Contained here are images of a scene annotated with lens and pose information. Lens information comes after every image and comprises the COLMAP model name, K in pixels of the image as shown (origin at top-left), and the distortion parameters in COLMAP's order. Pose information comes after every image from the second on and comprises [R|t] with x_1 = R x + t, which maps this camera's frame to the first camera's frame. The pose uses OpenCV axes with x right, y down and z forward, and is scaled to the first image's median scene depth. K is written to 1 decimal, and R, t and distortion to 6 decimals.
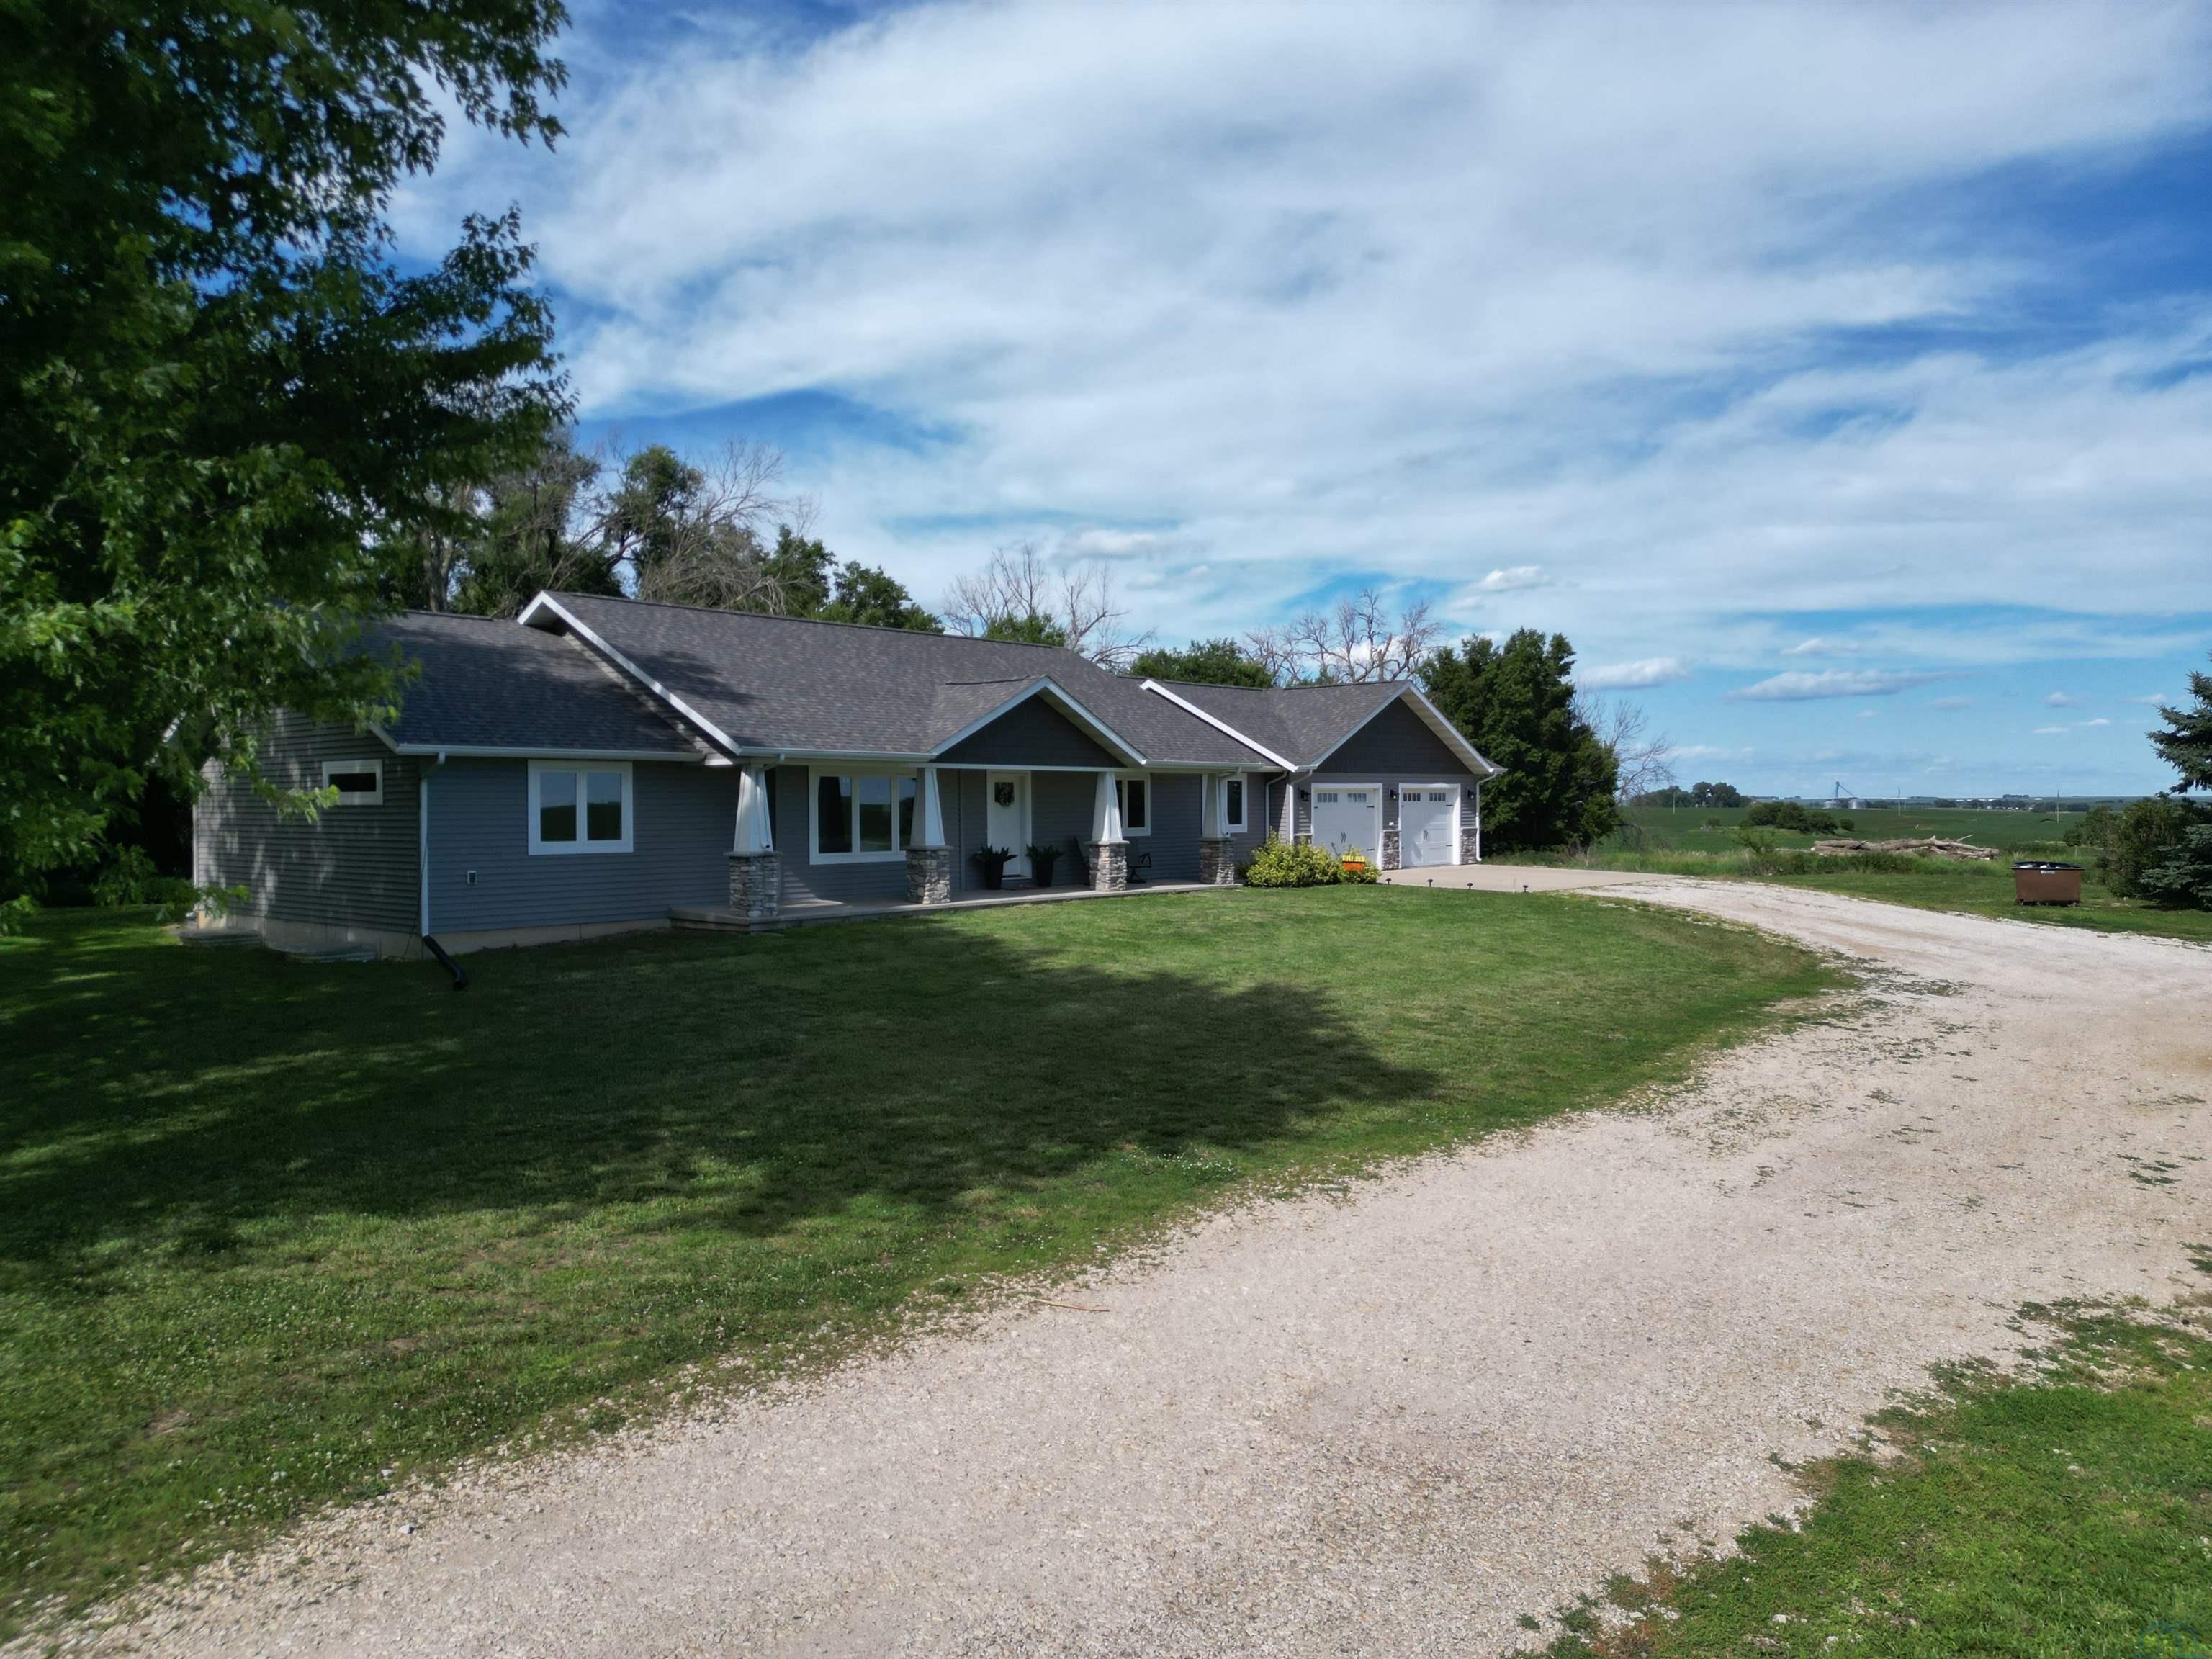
lens RADIAL K [[1565.5, 0, 1106.0], [0, 1565.5, 829.5], [0, 0, 1]] dist [0.113305, -0.164703]
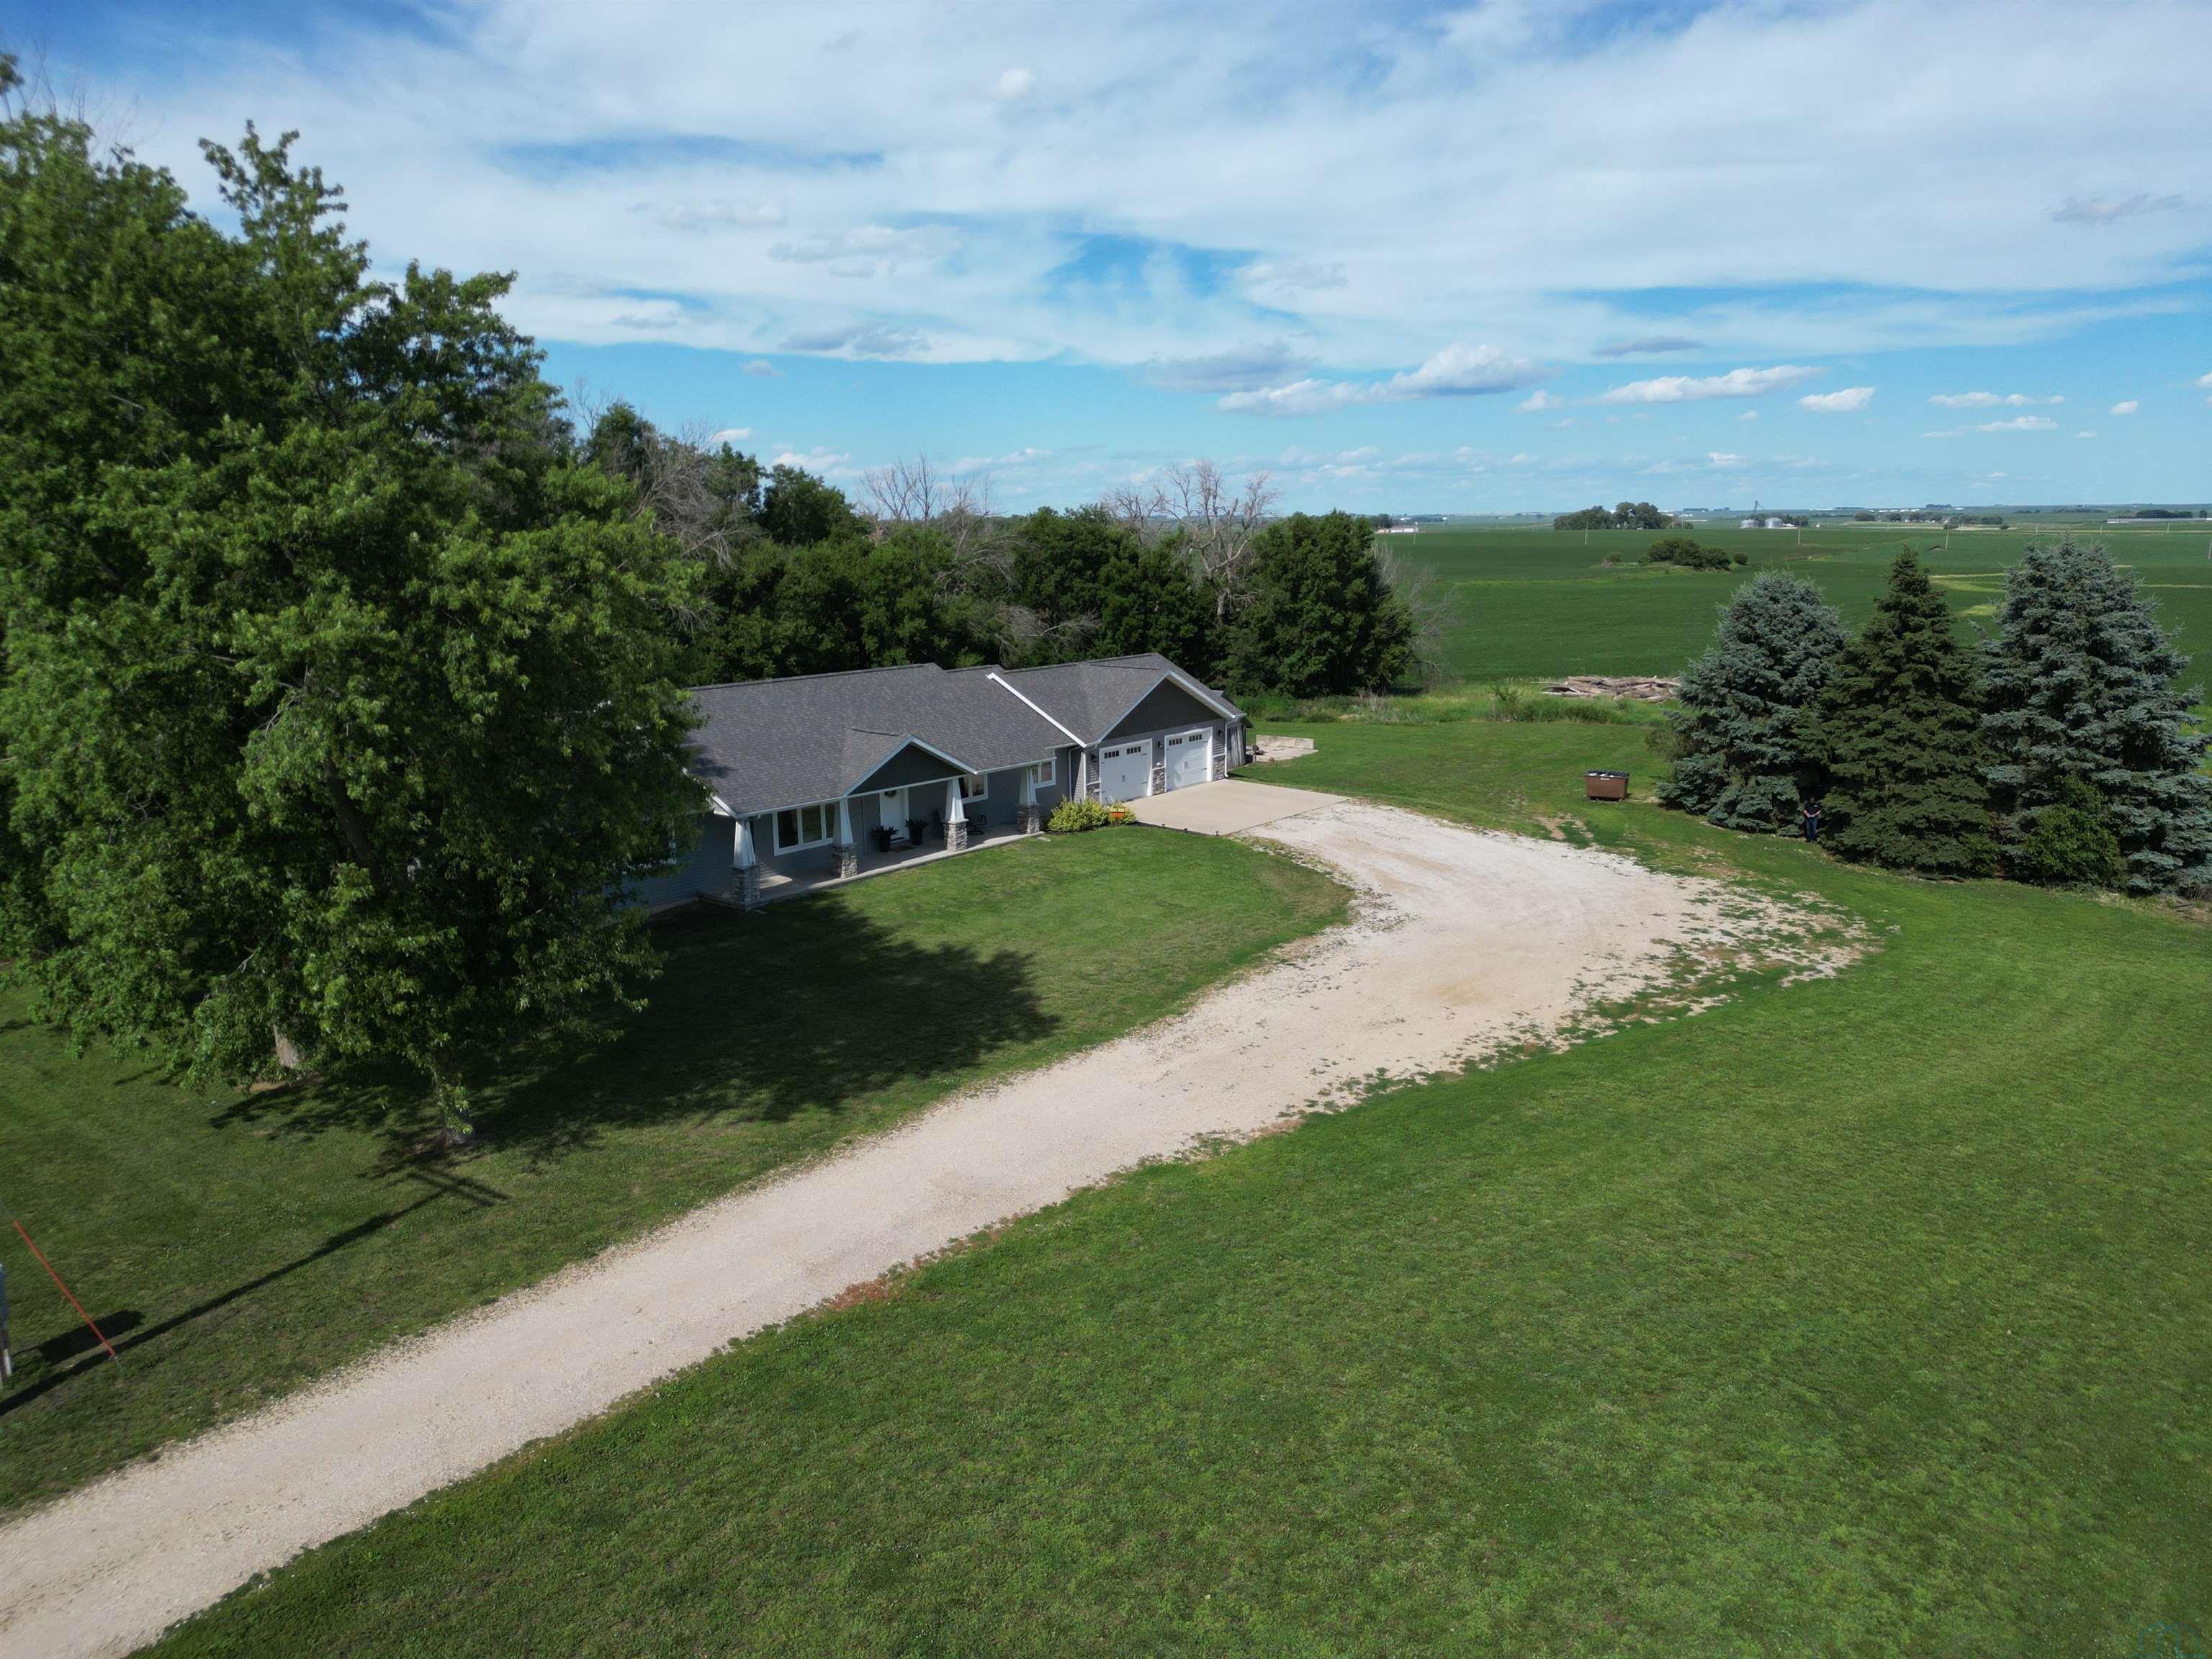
lens RADIAL K [[1565.5, 0, 1106.0], [0, 1565.5, 829.5], [0, 0, 1]] dist [0.113305, -0.164703]
pose [[0.999037, -0.015787, 0.040931, 0.092036], [0.008327, 0.984286, 0.176384, -0.270459], [-0.043072, -0.175873, 0.983470, -0.621702]]
